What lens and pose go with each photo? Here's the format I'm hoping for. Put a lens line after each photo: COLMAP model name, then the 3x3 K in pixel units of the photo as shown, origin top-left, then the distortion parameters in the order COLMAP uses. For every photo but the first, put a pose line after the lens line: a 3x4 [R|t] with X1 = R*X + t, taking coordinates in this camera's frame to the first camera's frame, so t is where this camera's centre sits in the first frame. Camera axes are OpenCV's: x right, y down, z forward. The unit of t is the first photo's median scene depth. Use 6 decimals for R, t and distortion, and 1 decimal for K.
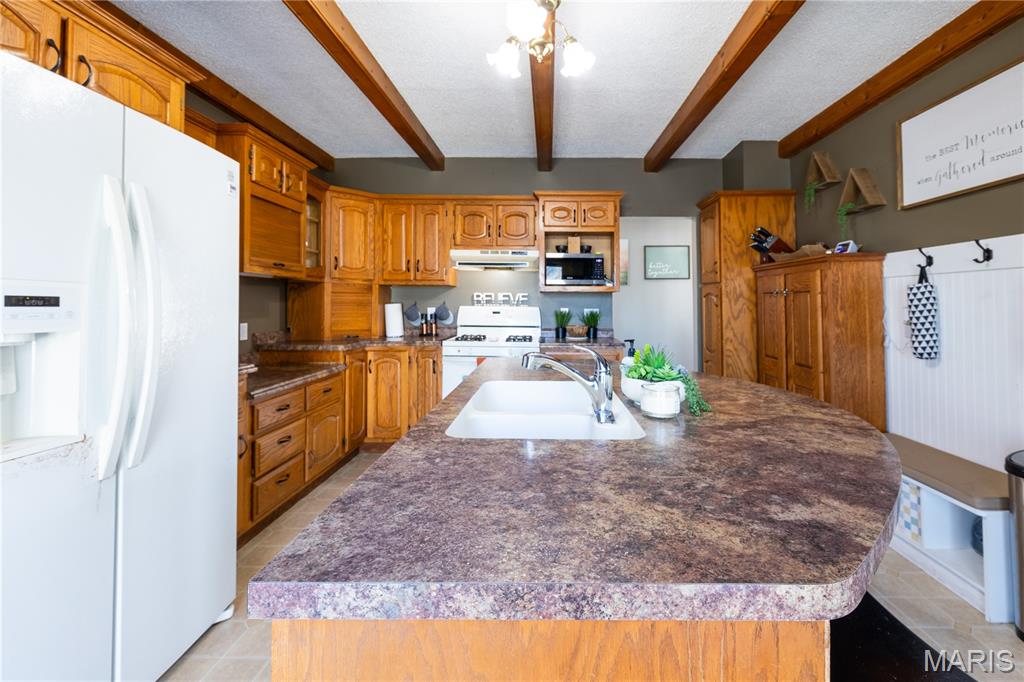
lens RADIAL K [[459.9, 0, 531.6], [0, 459.9, 296.3], [0, 0, 1]] dist [0.003141, 0.000638]
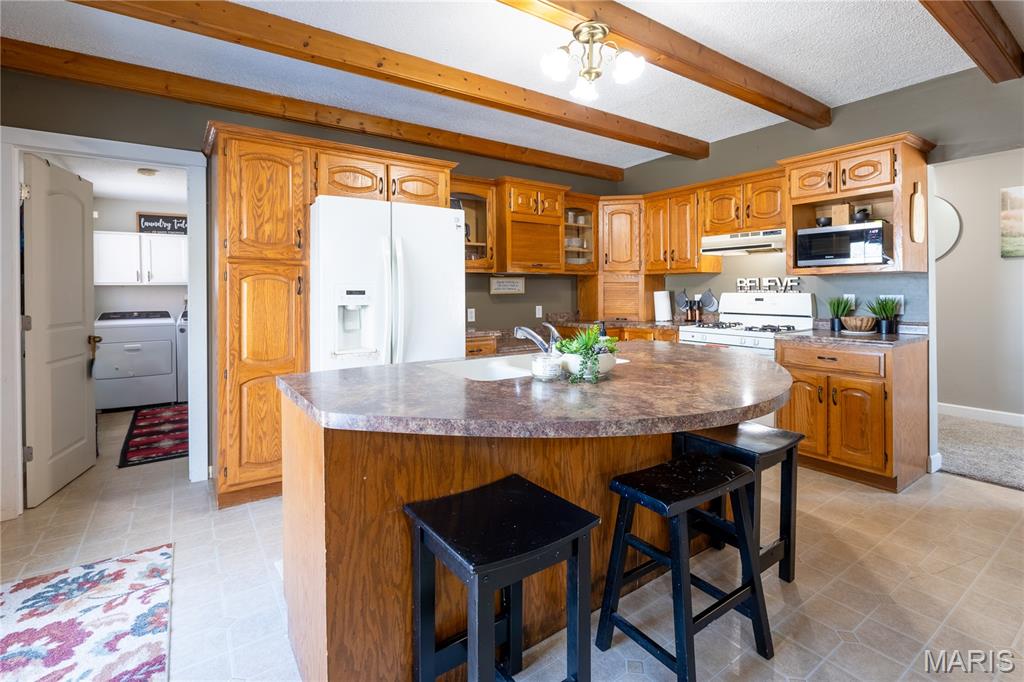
lens RADIAL K [[459.9, 0, 499.9], [0, 459.9, 295.3], [0, 0, 1]] dist [0.003141, 0.000638]
pose [[0.580265, -0.003319, -0.814421, 0.388733], [0.023647, 0.999639, 0.012775, 0.003265], [0.814084, -0.026672, 0.580134, 0.049238]]
